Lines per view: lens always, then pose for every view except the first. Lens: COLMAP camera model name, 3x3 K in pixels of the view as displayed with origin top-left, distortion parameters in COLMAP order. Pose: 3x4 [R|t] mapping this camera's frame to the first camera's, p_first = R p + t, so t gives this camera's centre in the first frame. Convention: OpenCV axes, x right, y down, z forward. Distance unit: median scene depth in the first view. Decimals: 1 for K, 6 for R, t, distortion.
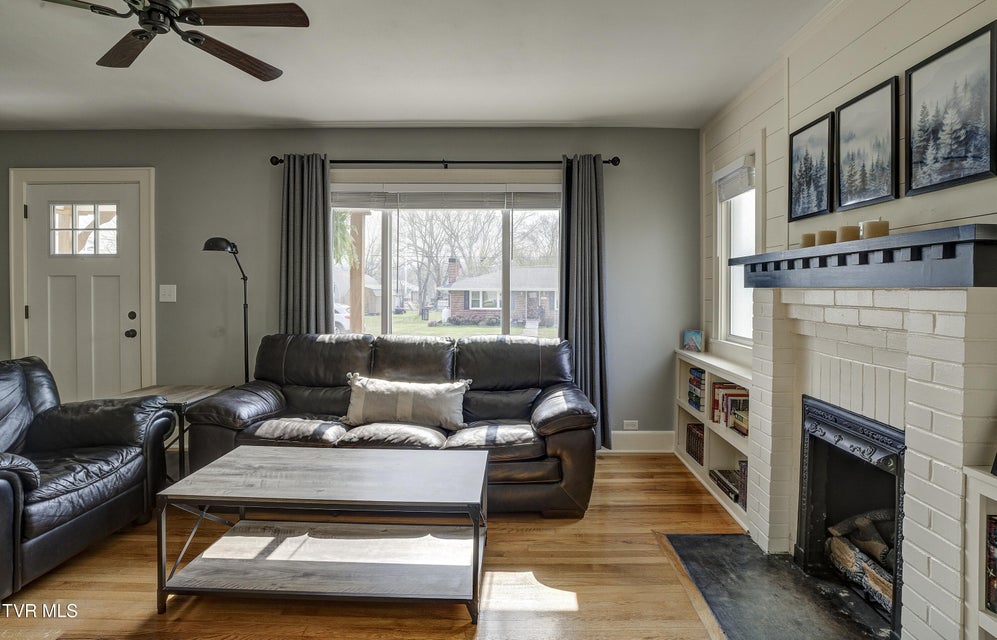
lens RADIAL K [[532.3, 0, 516.0], [0, 532.3, 292.9], [0, 0, 1]] dist [-0.026672, 0.020802]
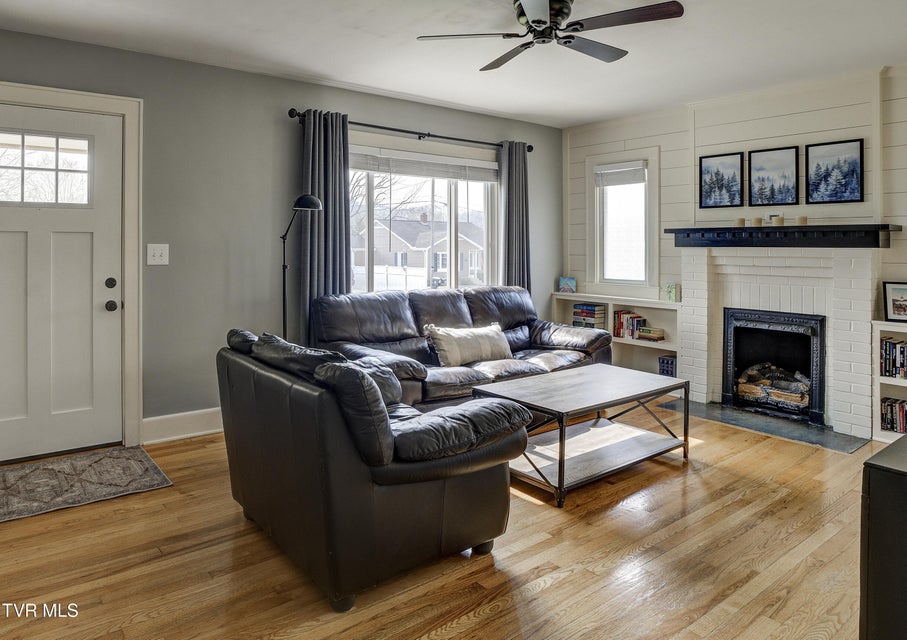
lens RADIAL K [[609.2, 0, 373.7], [0, 609.2, 239.3], [0, 0, 1]] dist [-0.004355, 0.005182]
pose [[0.800225, 0.004023, 0.599687, -1.107003], [0.004590, 0.999907, -0.012833, -0.010520], [-0.599683, 0.013022, 0.800132, 0.047636]]
